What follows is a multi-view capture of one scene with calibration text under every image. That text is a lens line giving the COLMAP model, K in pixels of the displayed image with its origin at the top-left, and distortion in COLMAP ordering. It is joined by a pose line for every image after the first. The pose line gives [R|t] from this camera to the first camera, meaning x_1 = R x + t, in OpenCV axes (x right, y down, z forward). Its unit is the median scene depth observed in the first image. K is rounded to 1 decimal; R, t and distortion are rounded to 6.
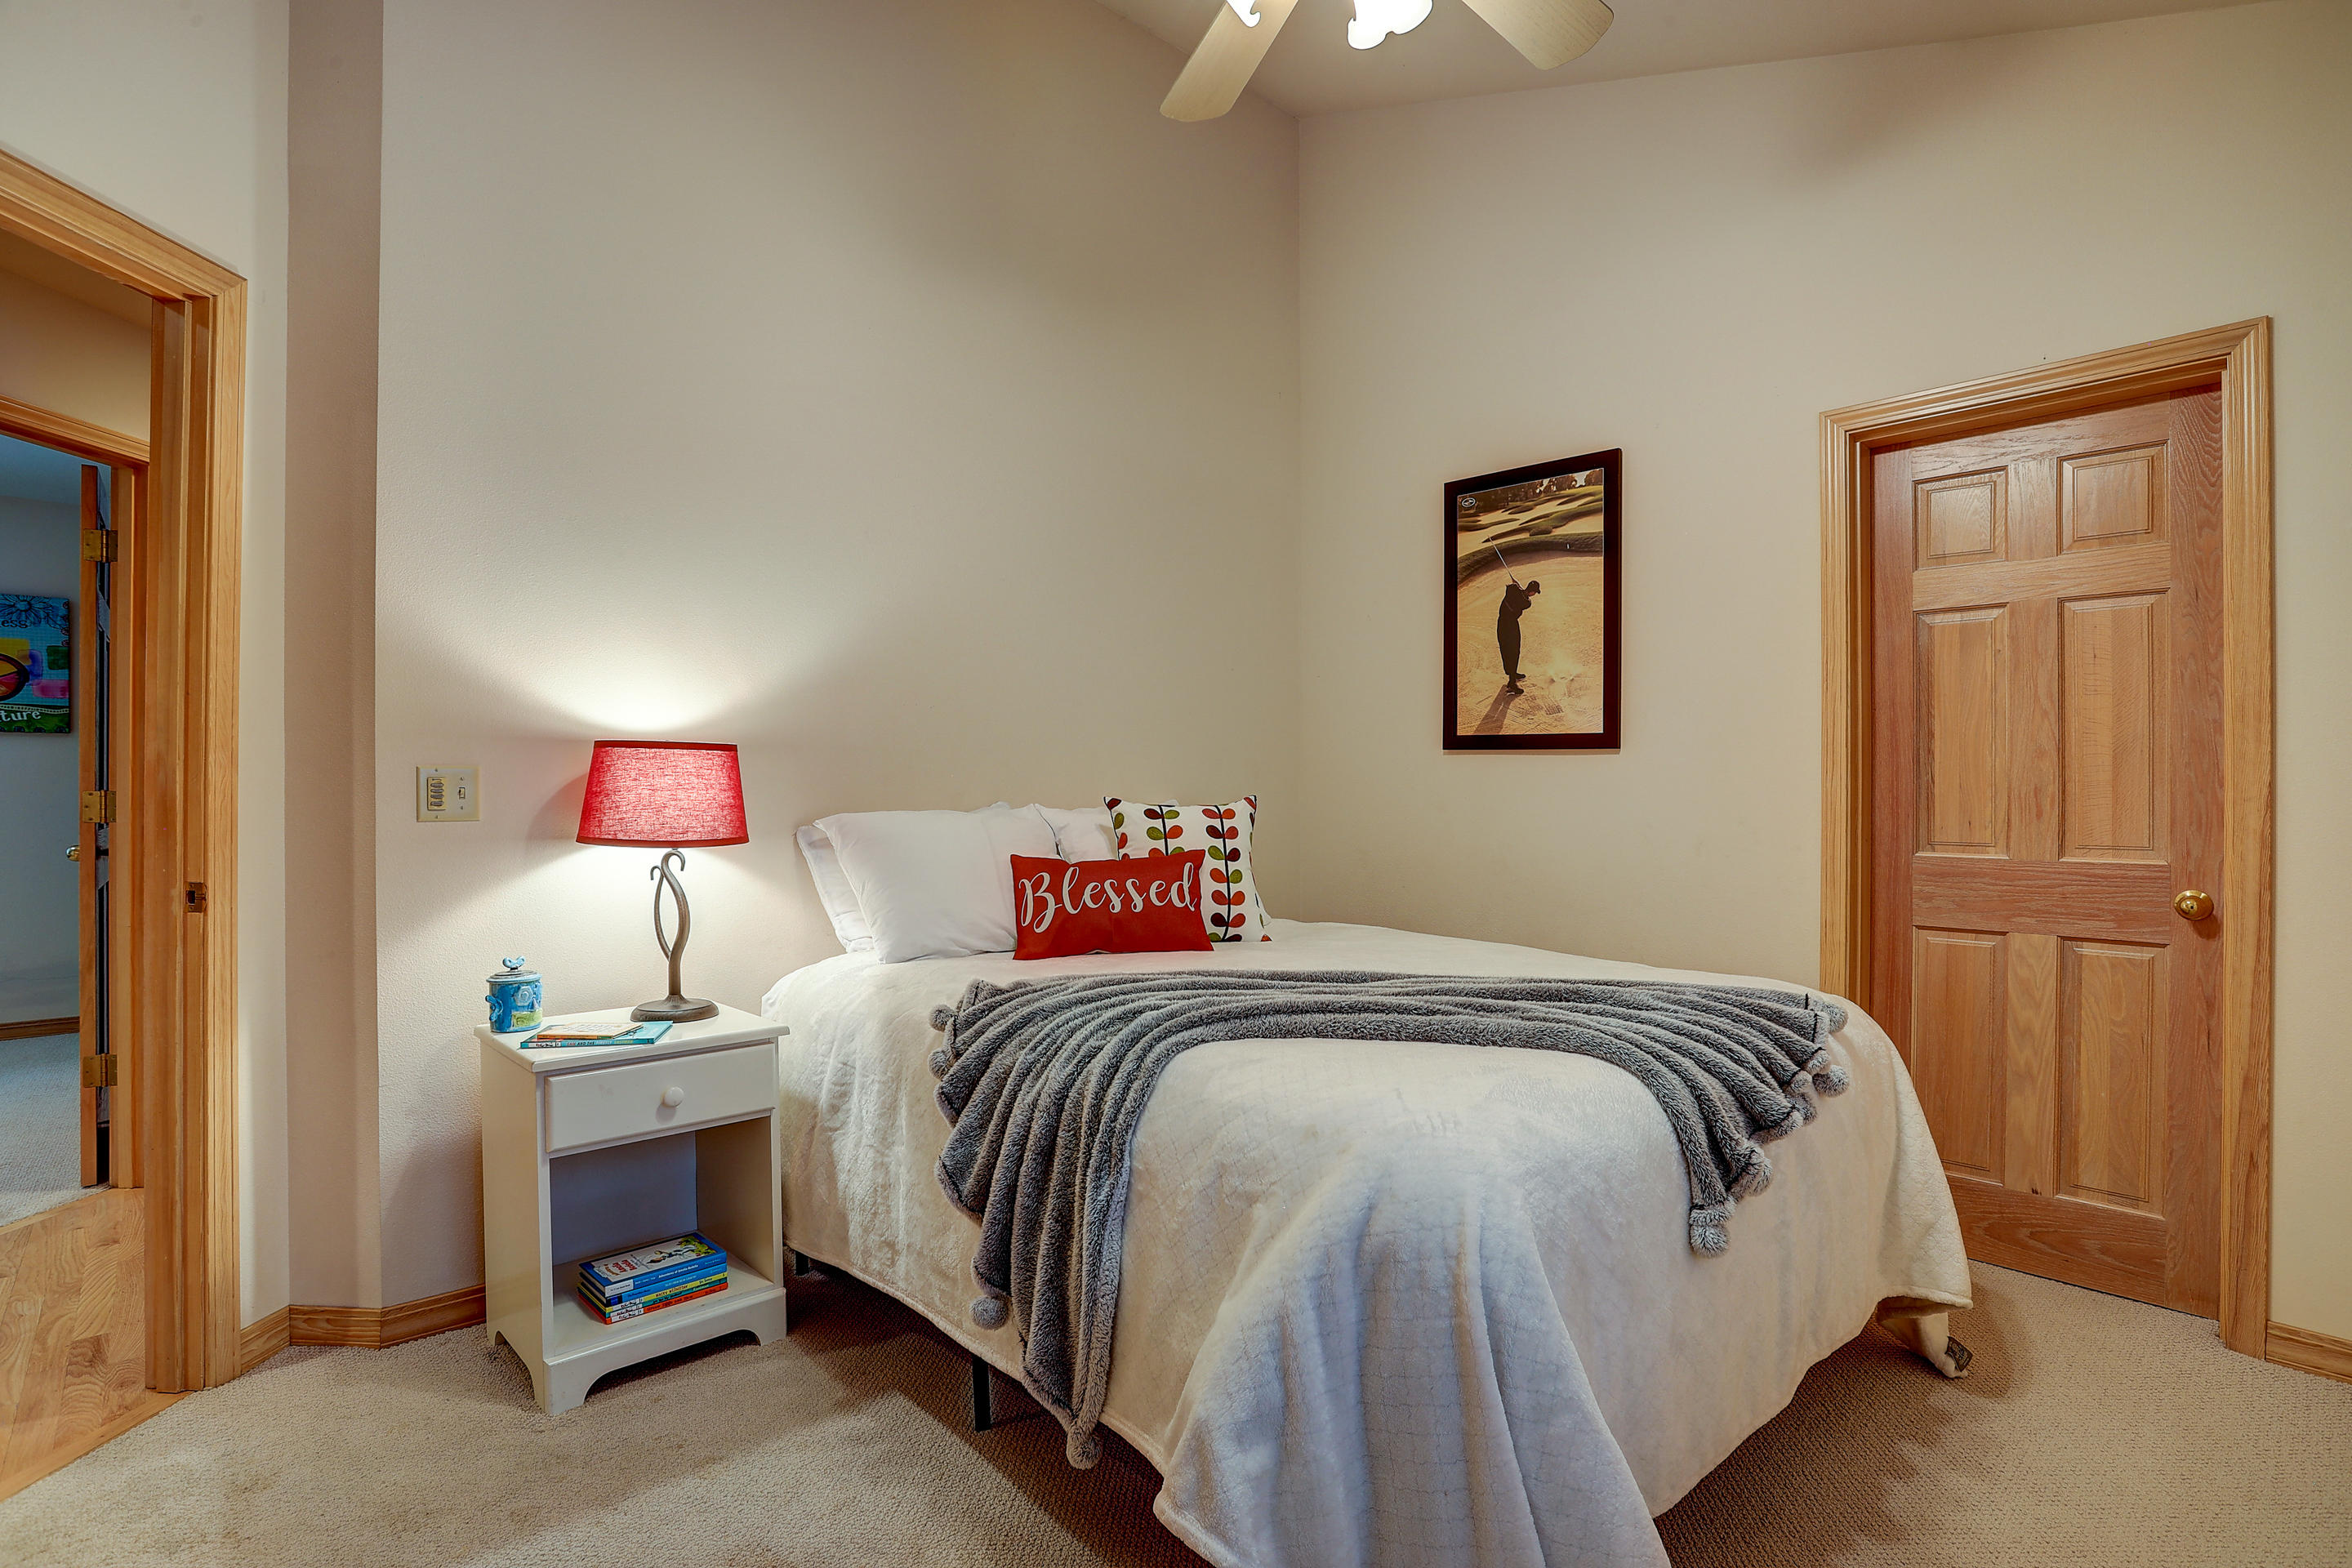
lens RADIAL K [[1132.4, 0, 1176.0], [0, 1132.4, 787.3], [0, 0, 1]] dist [-0.026089, 0.003130]
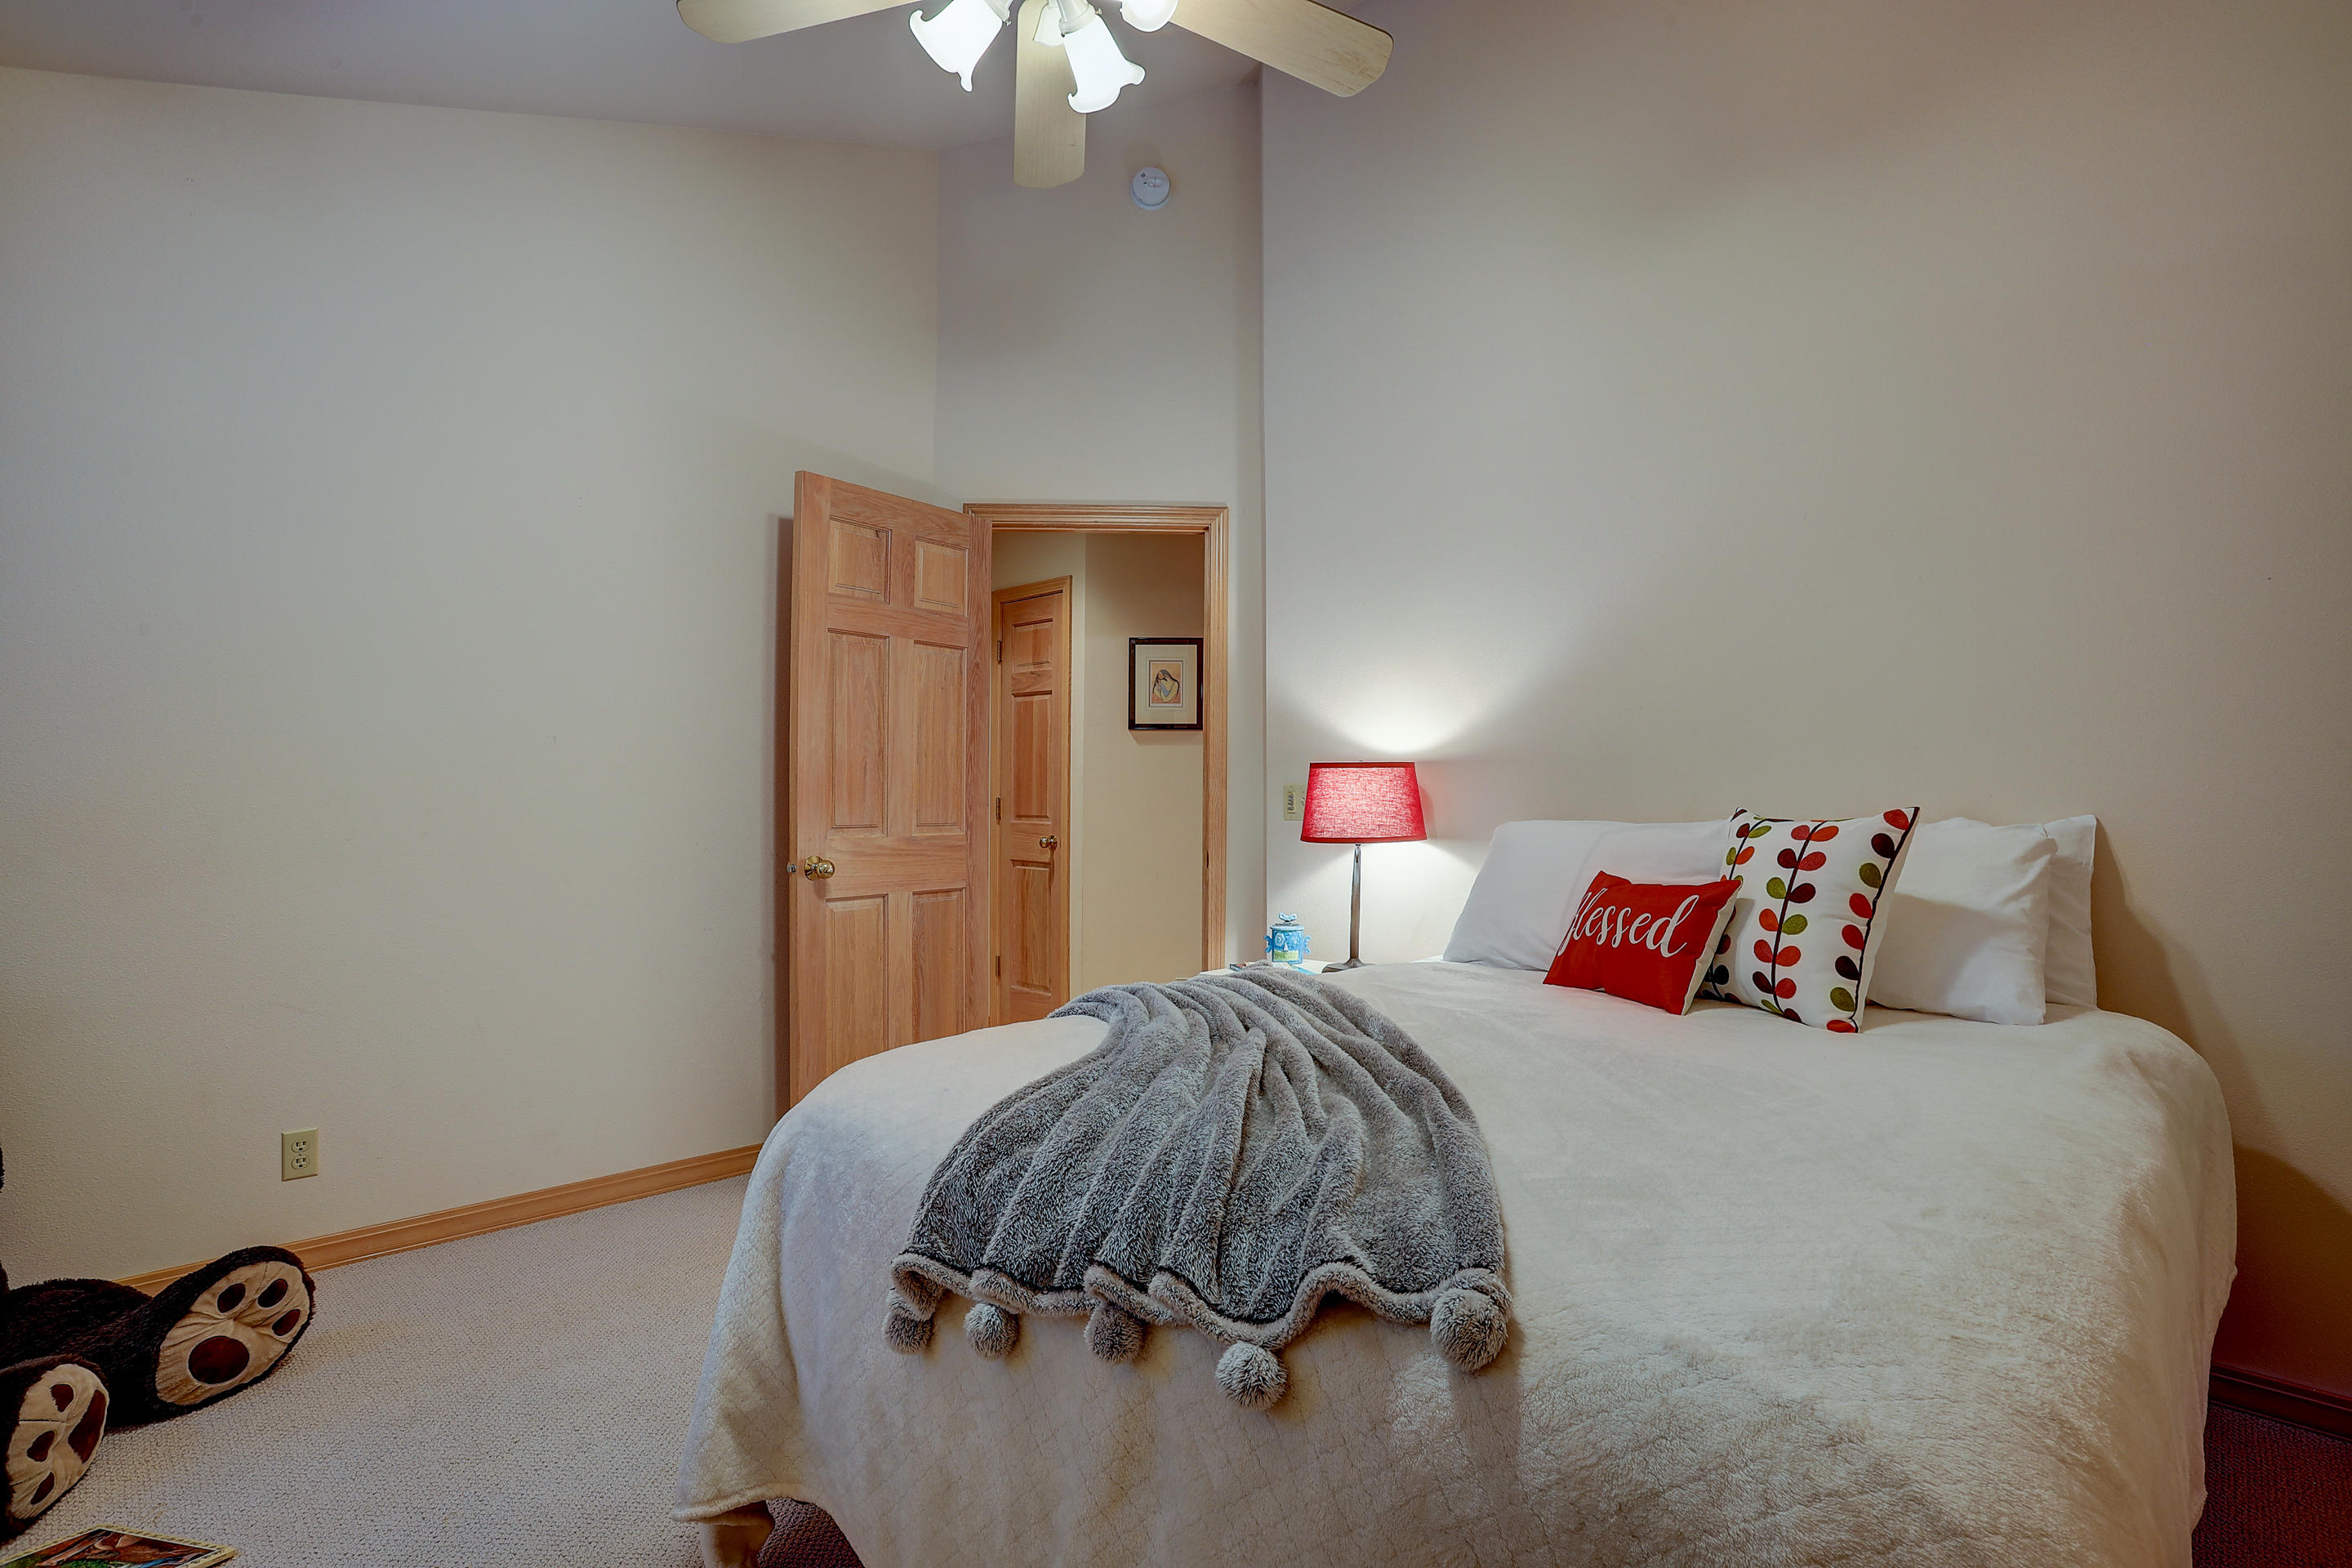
lens RADIAL K [[1132.4, 0, 1175.9], [0, 1132.4, 791.4], [0, 0, 1]] dist [-0.026089, 0.003130]
pose [[0.099590, -0.010399, -0.994974, 0.742411], [0.001082, 0.999946, -0.010343, 0.005395], [0.995028, -0.000046, 0.099596, 0.602513]]
